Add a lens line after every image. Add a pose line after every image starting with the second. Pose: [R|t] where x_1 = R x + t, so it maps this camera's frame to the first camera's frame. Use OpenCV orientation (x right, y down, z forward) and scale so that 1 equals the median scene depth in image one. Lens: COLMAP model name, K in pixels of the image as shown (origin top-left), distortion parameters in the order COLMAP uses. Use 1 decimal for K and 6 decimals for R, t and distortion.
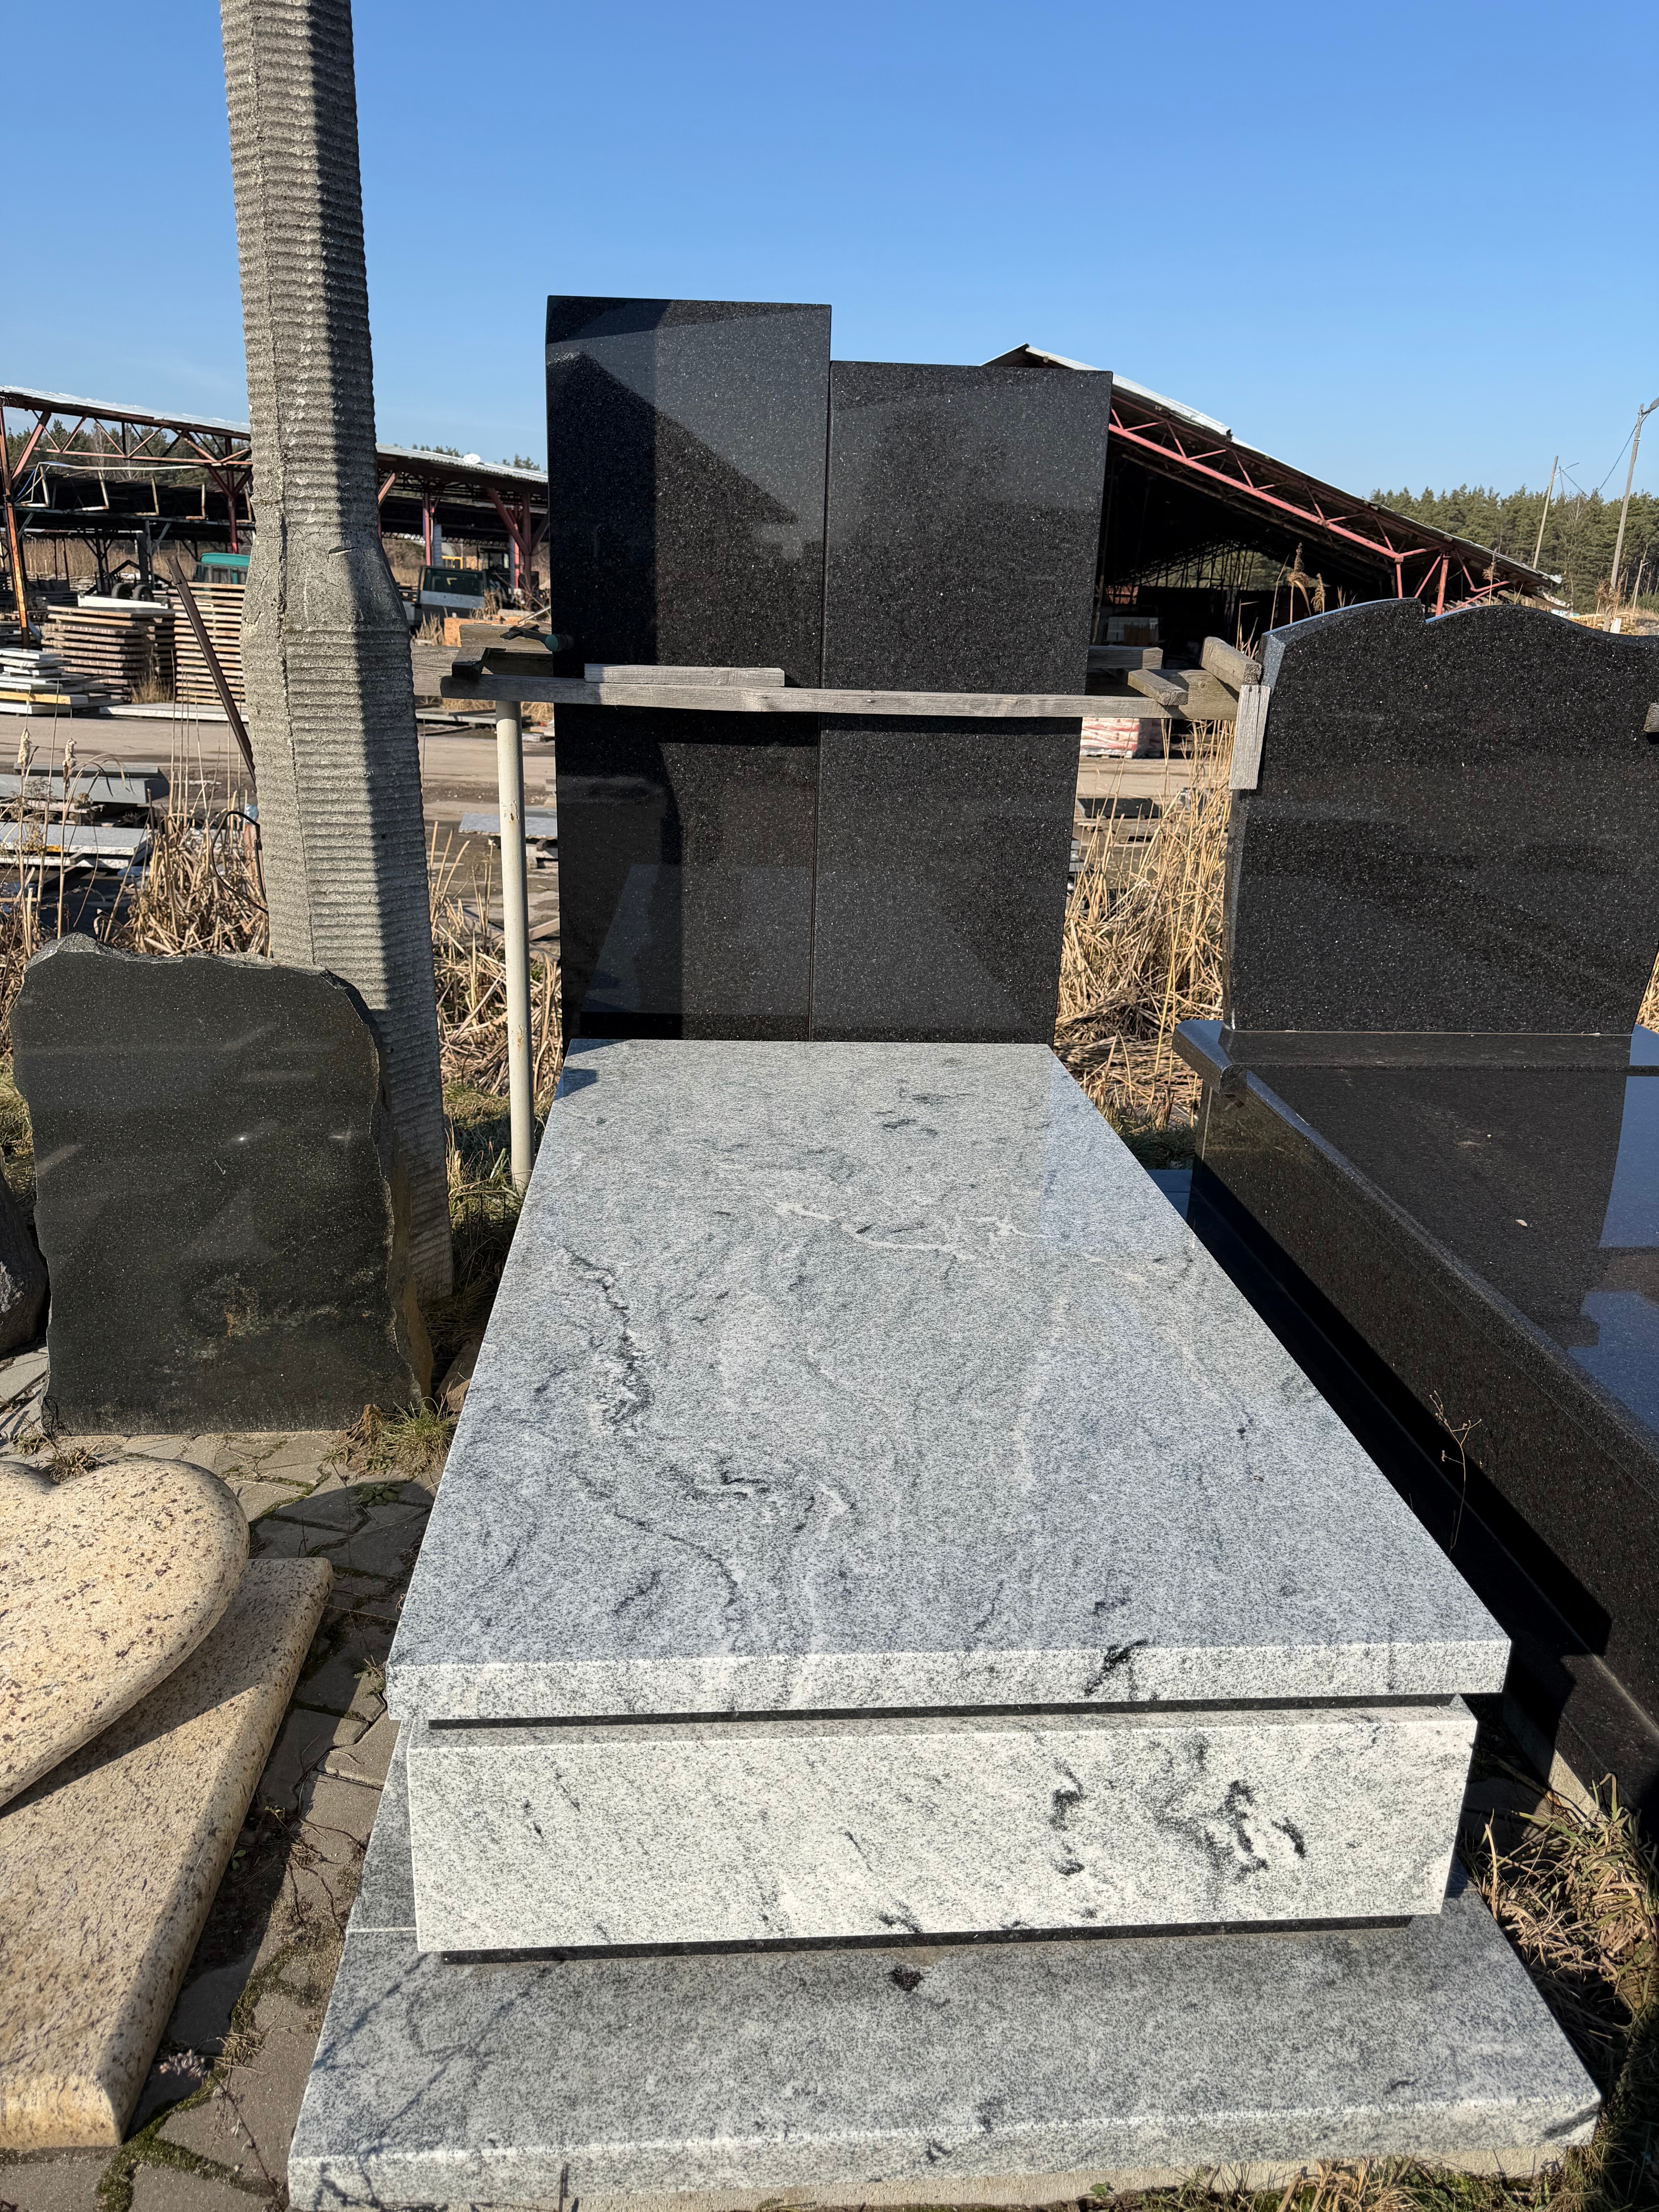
lens RADIAL K [[1551.6, 0, 829.5], [0, 1551.6, 1106.0], [0, 0, 1]] dist [0.114852, -0.151768]
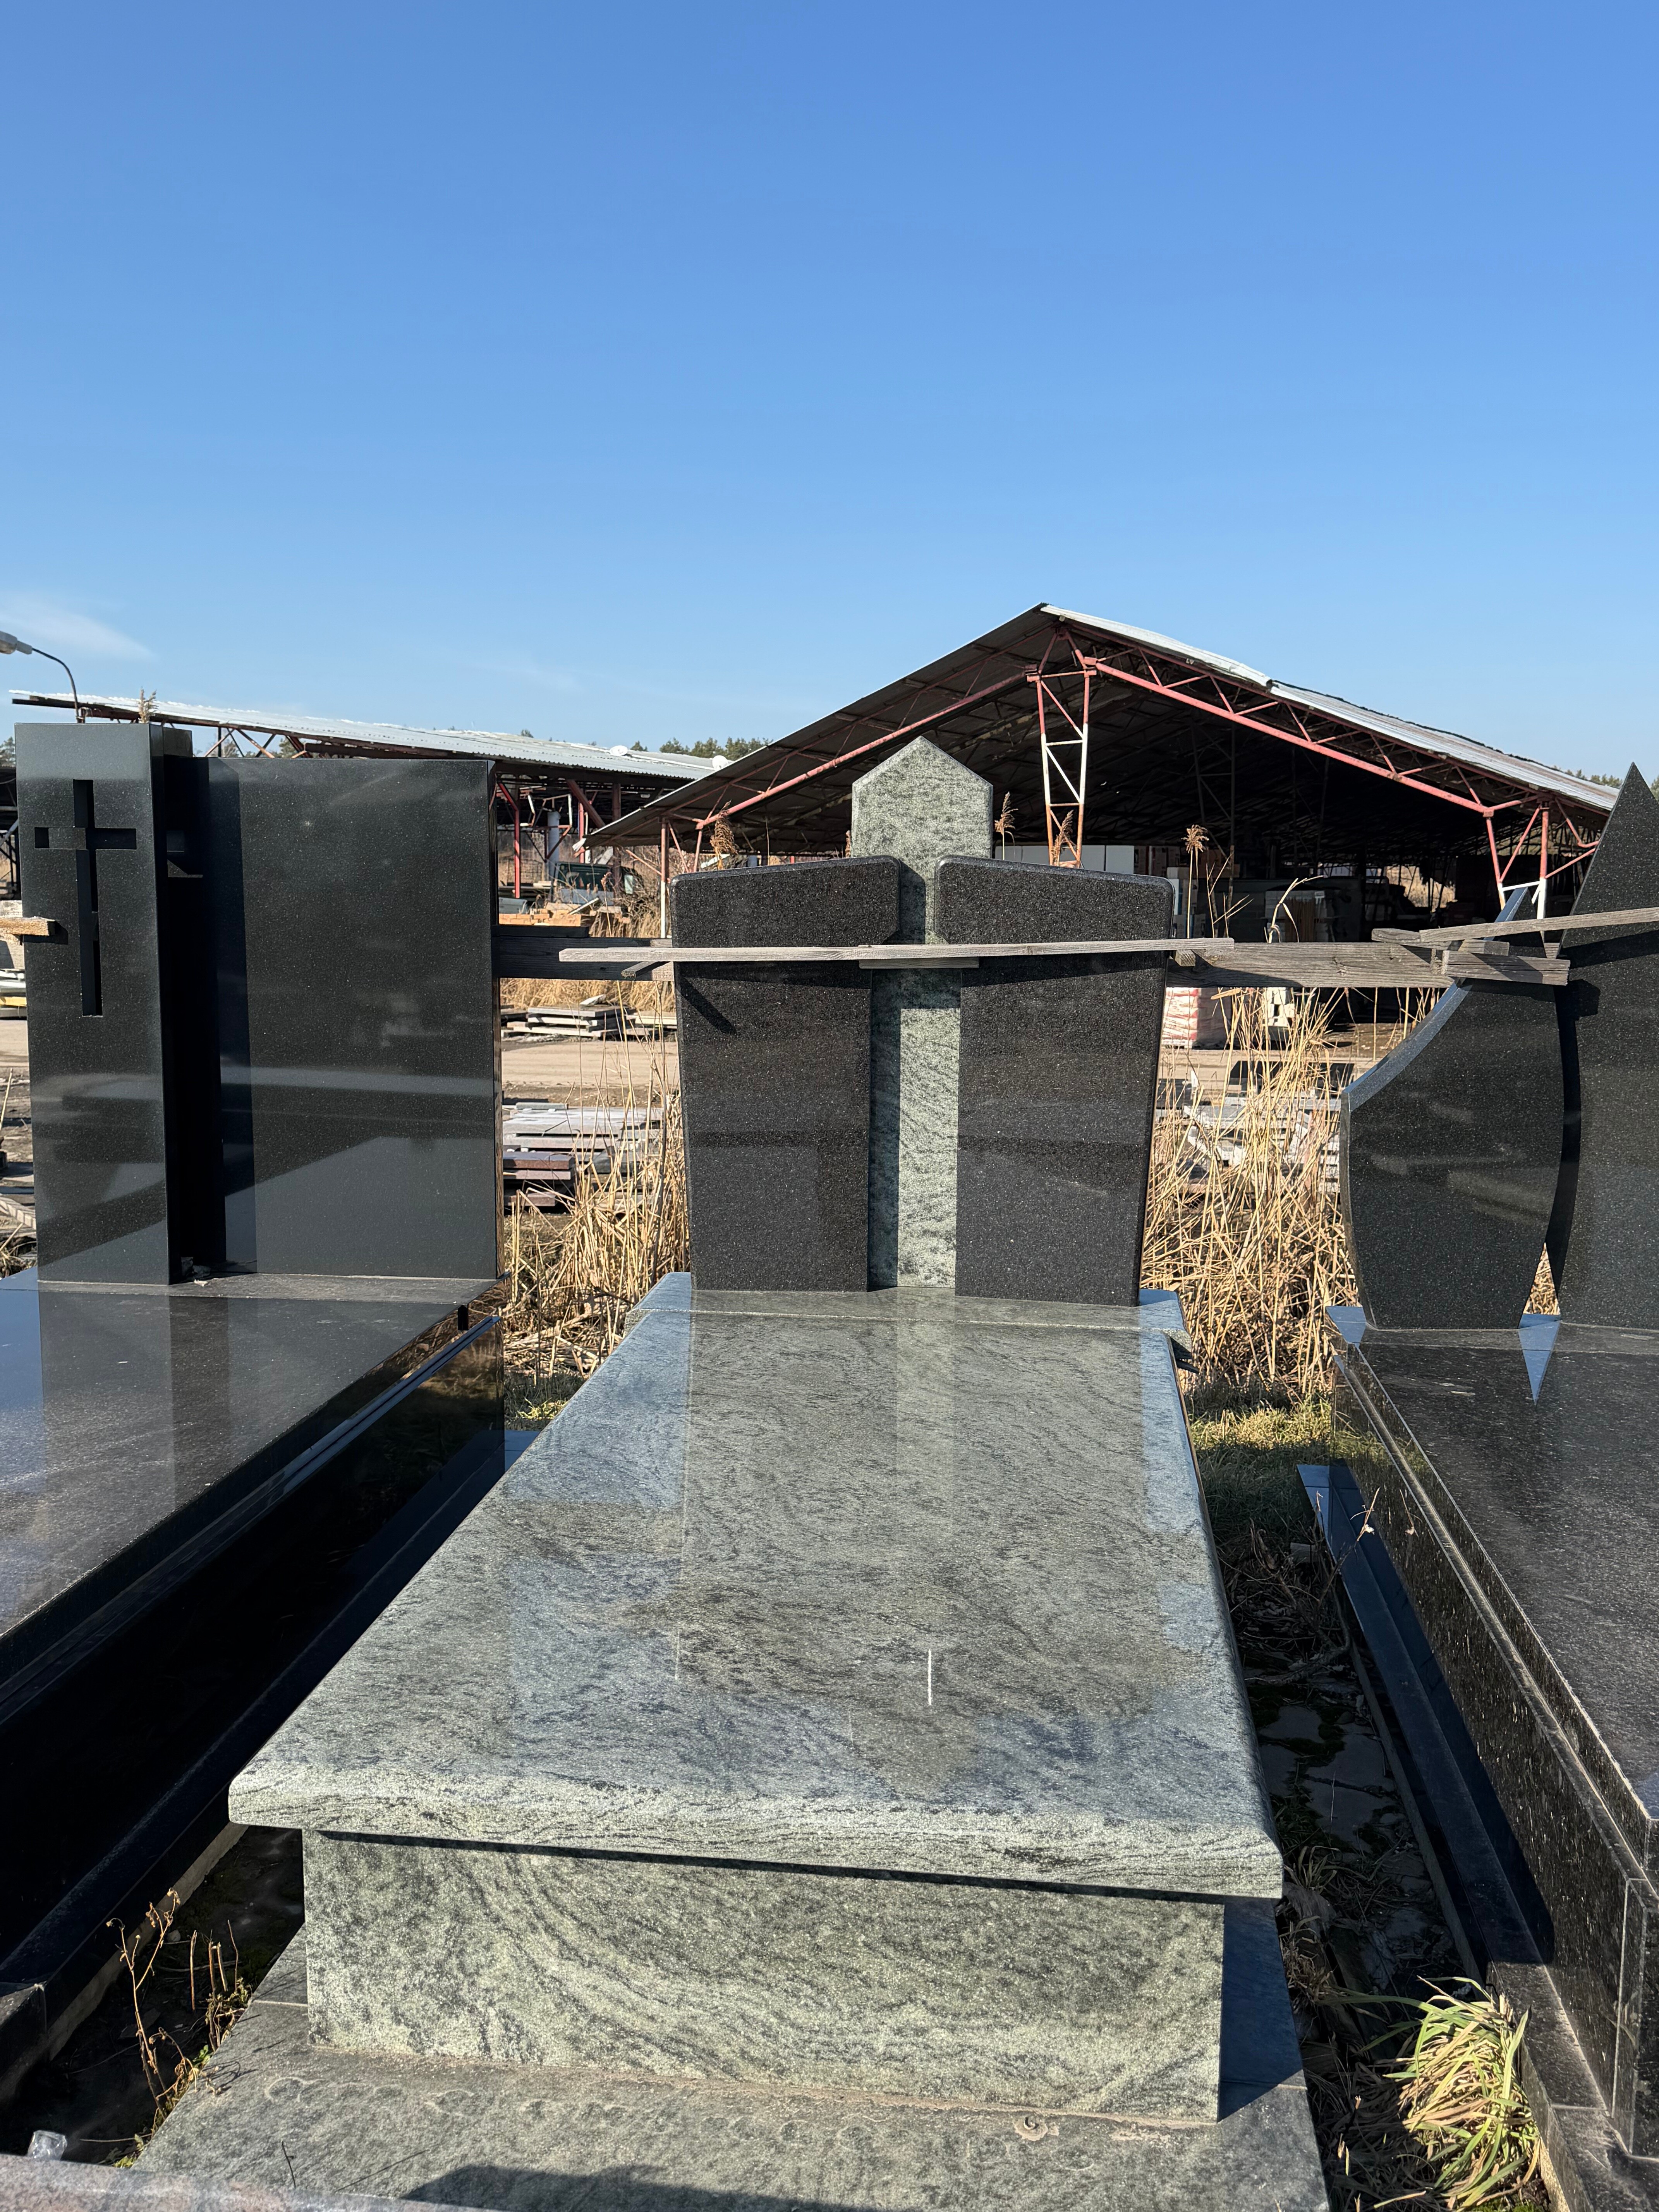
lens RADIAL K [[1867.5, 0, 821.2], [0, 1867.5, 1133.6], [0, 0, 1]] dist [0.149456, -0.232249]
pose [[0.976566, -0.000438, -0.215218, 1.433319], [-0.038593, 0.983432, -0.177121, 0.069015], [0.211730, 0.181276, 0.960369, -0.038867]]
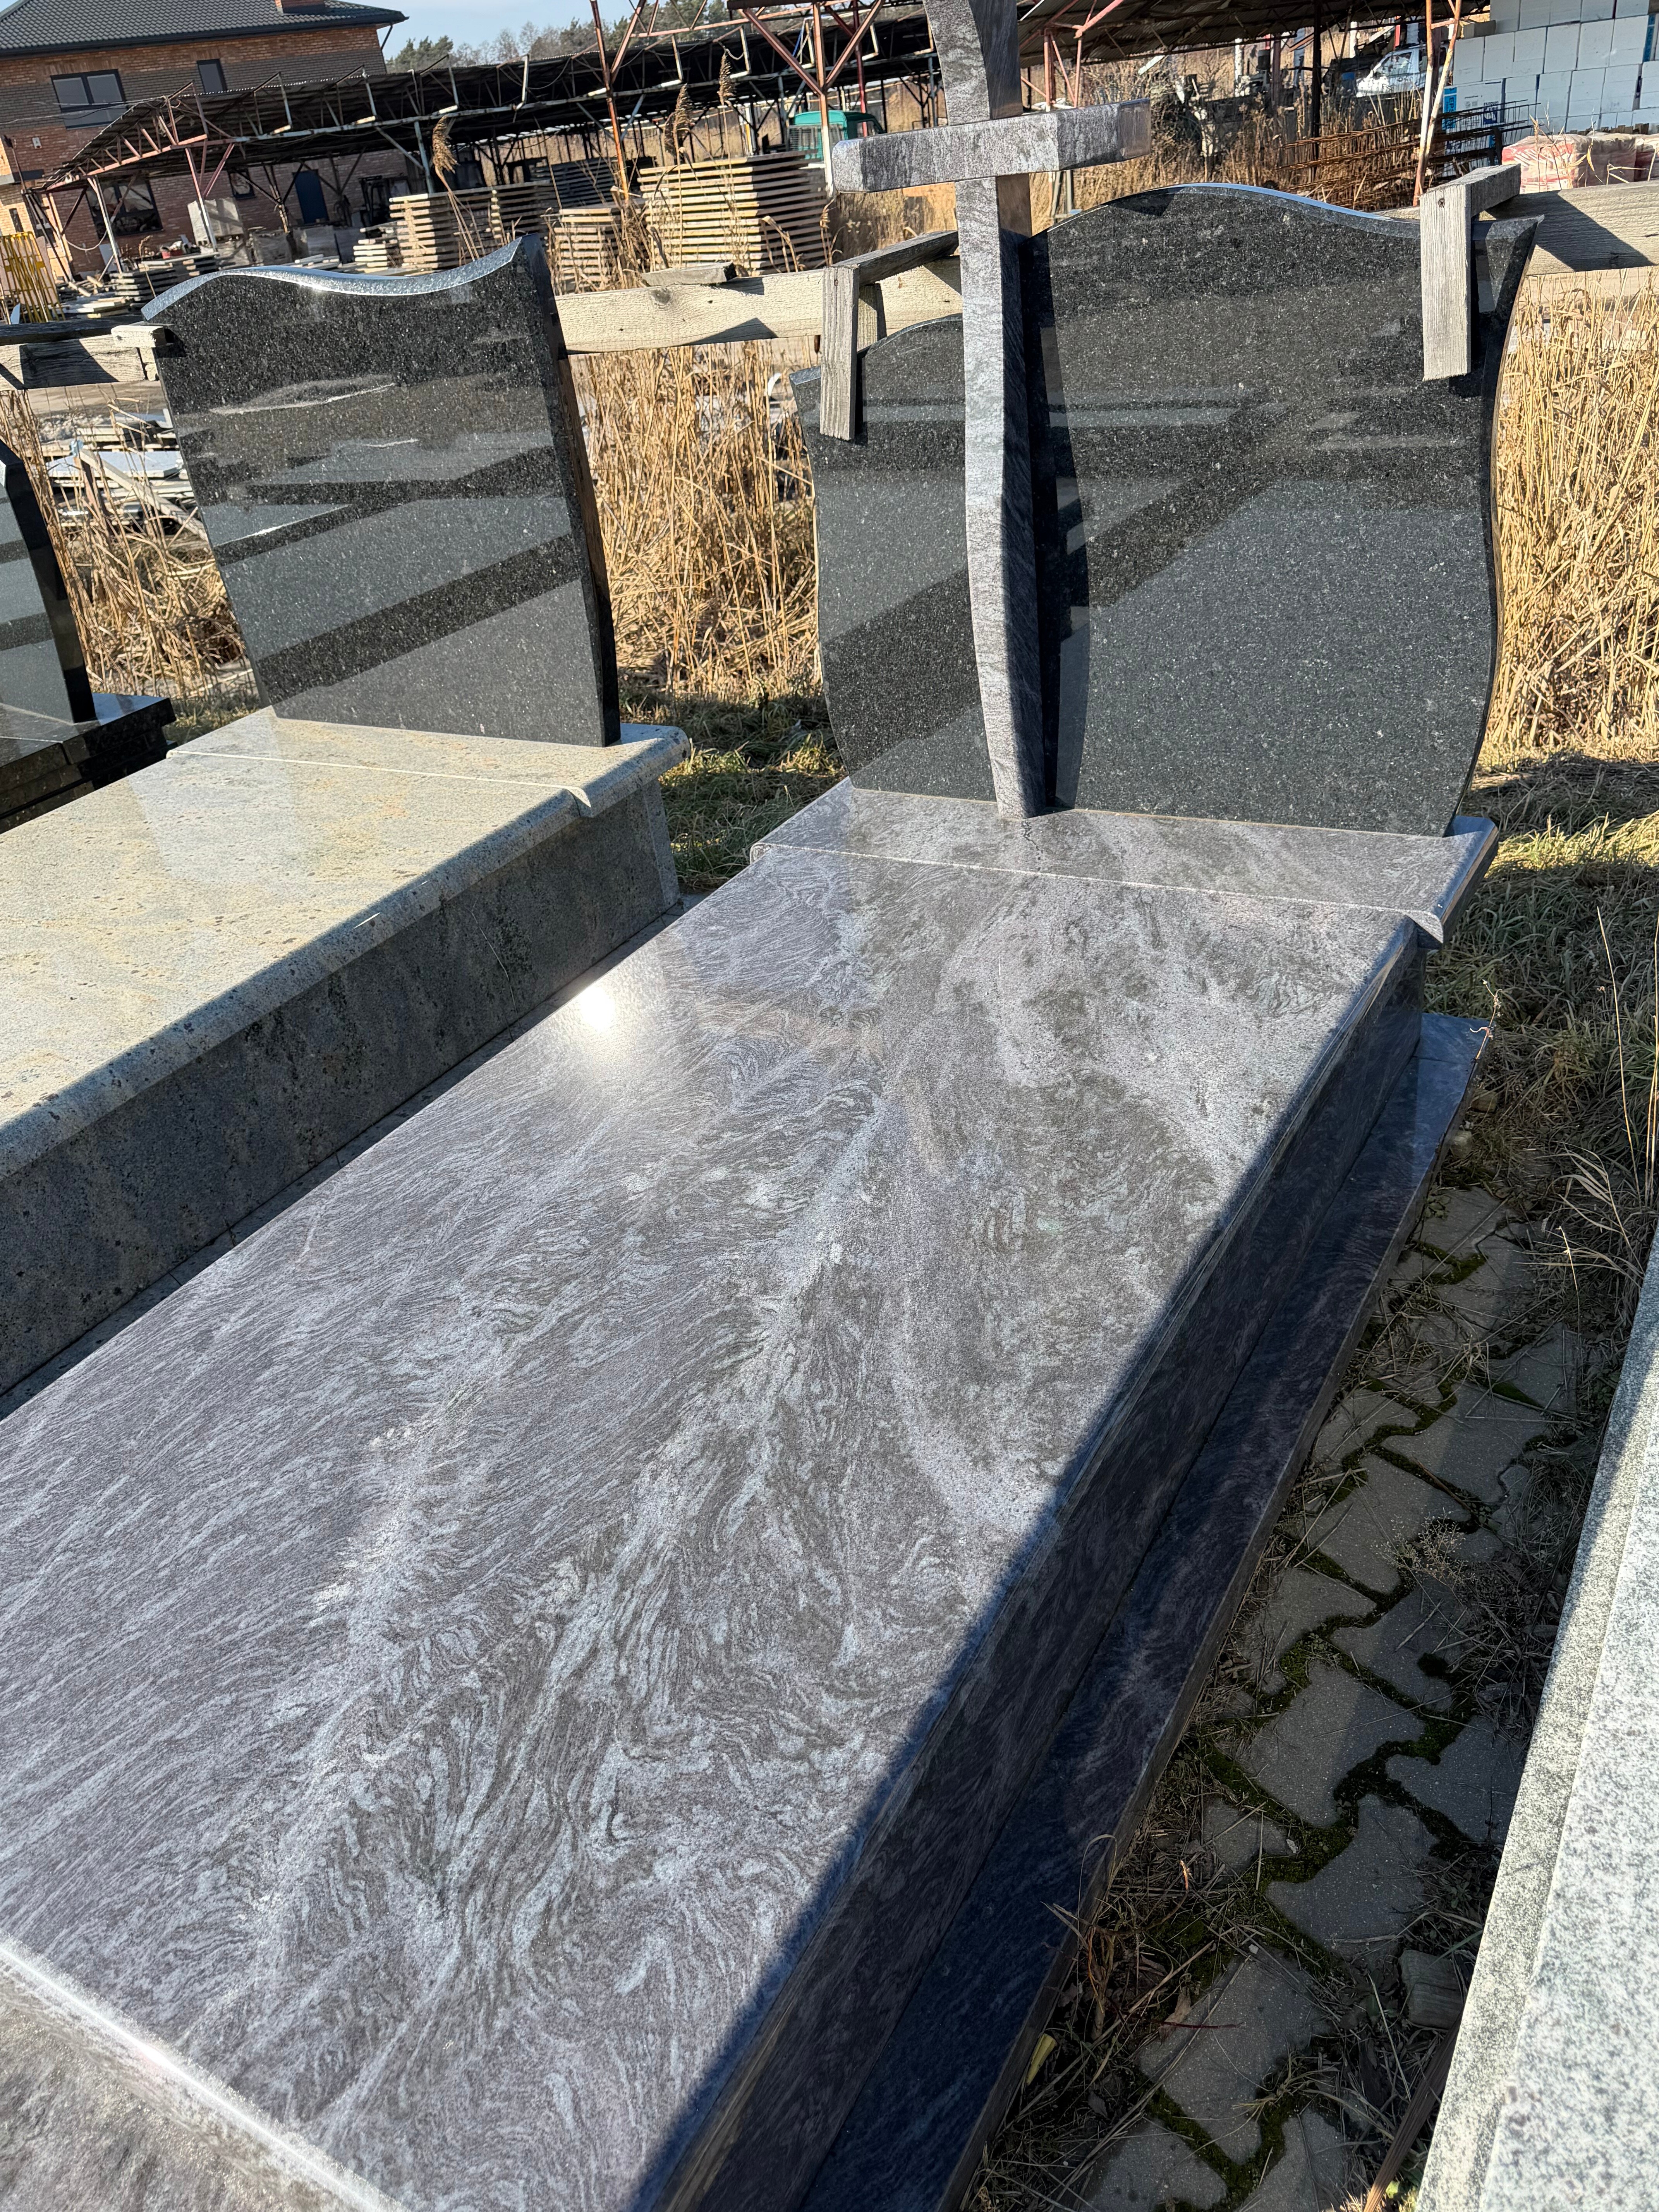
lens RADIAL K [[1630.7, 0, 829.5], [0, 1630.7, 1106.0], [0, 0, 1]] dist [0.048267, -0.058246]
pose [[0.808463, 0.180000, -0.560346, 2.854052], [-0.034929, 0.965080, 0.259618, -0.079876], [0.587509, -0.190319, 0.786519, 0.513469]]
